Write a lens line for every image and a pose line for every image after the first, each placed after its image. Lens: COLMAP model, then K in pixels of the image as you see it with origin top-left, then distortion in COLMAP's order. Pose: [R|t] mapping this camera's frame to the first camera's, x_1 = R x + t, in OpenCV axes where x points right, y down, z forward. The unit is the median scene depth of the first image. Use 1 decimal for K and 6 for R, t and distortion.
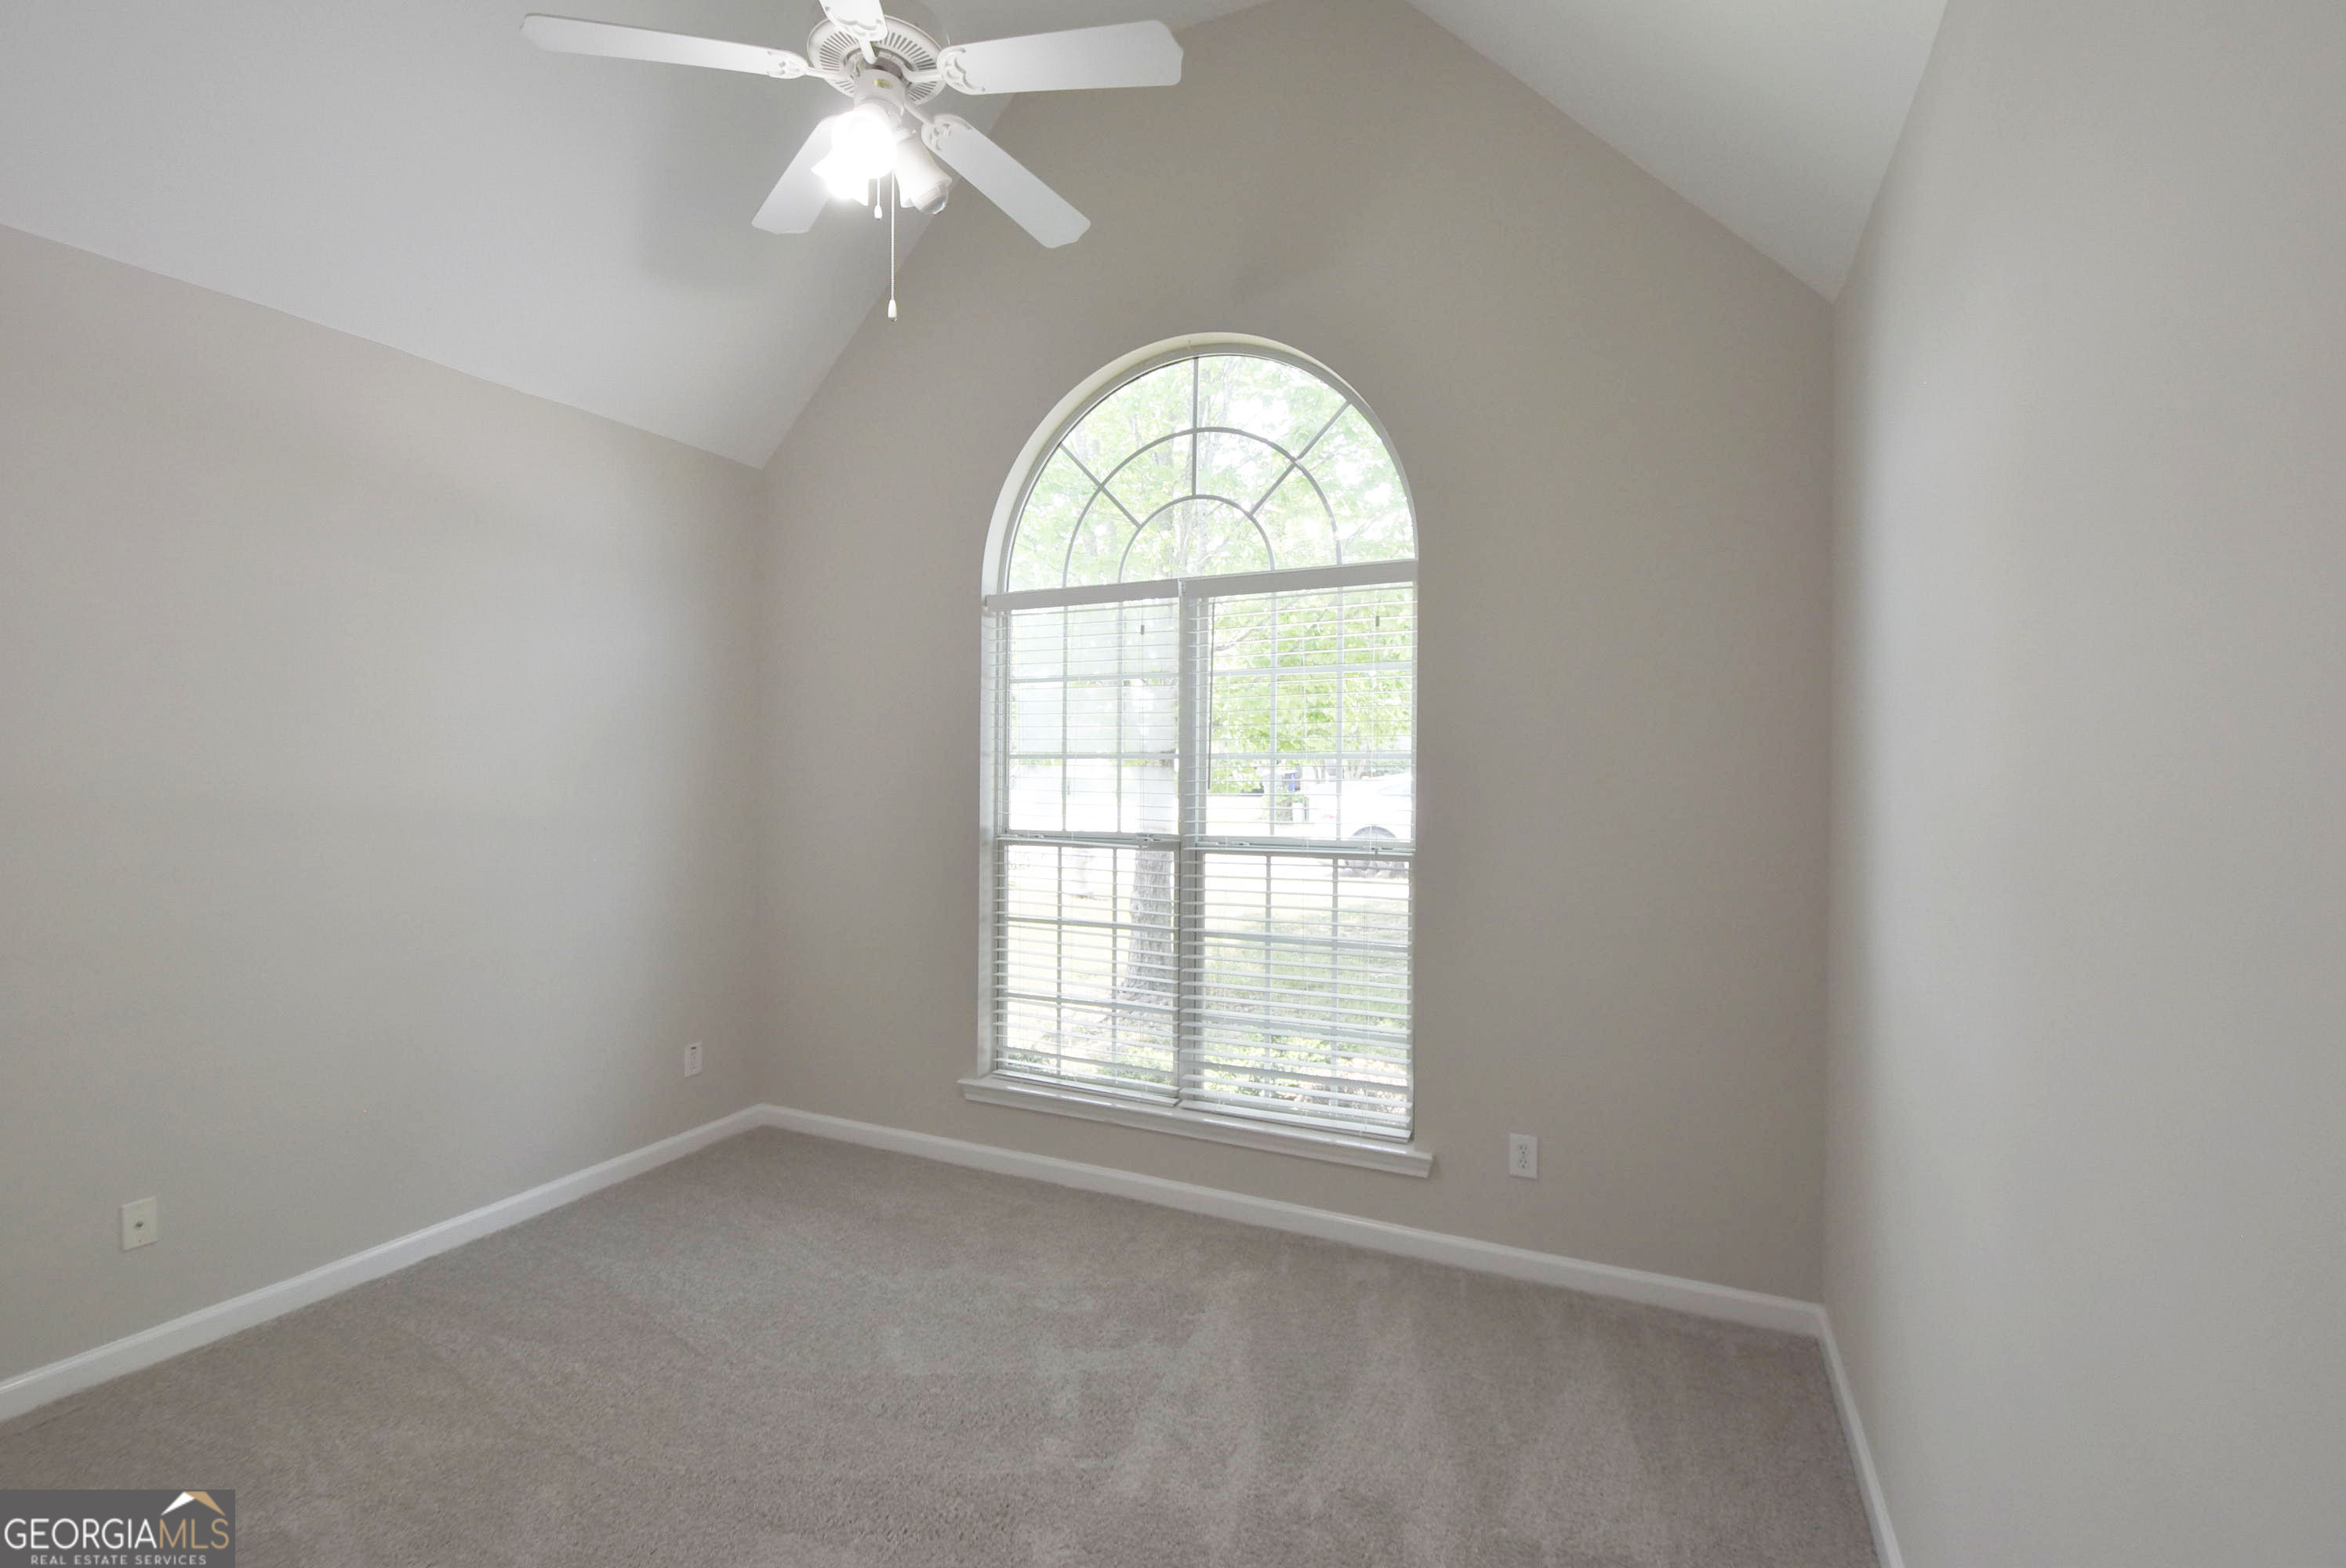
lens RADIAL K [[1029.9, 0, 1176.4], [0, 1029.9, 781.7], [0, 0, 1]] dist [0.007520, -0.019156]
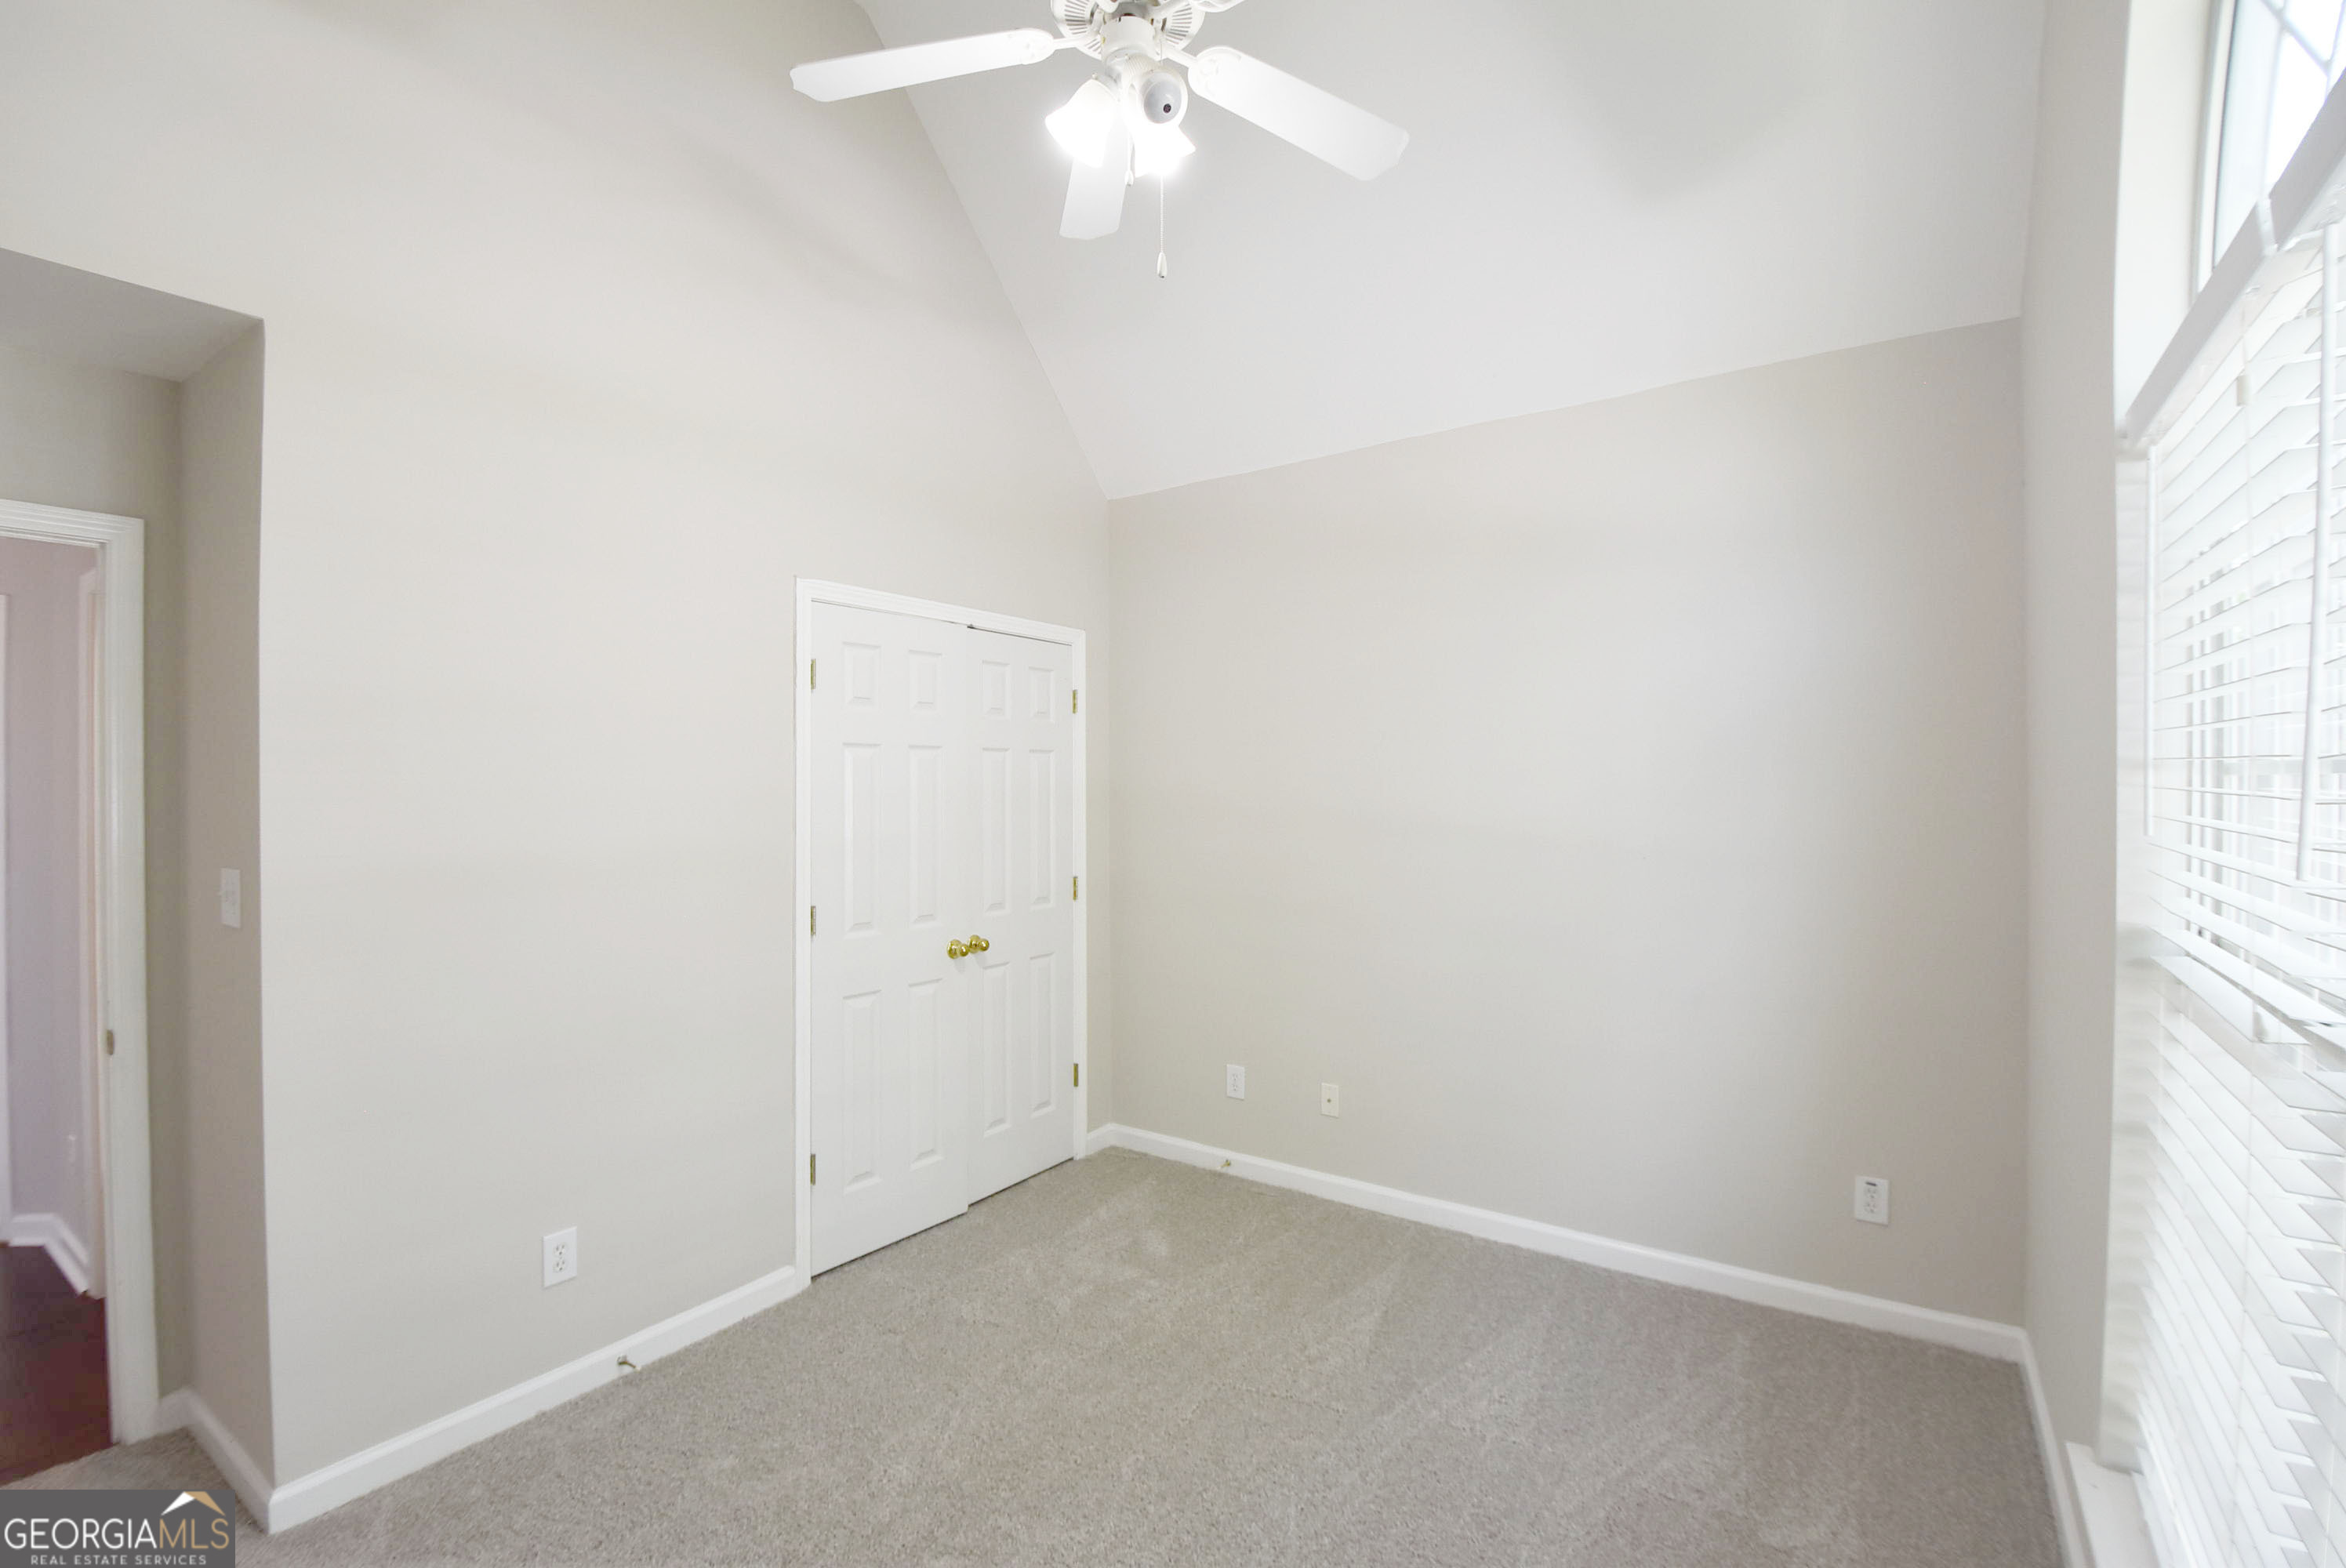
lens RADIAL K [[1029.9, 0, 1176.4], [0, 1029.9, 781.7], [0, 0, 1]] dist [0.007520, -0.019156]
pose [[-0.167809, -0.004175, -0.985811, 0.374126], [-0.008768, 0.999958, -0.002742, -0.015887], [0.985781, 0.008183, -0.167838, 0.771800]]
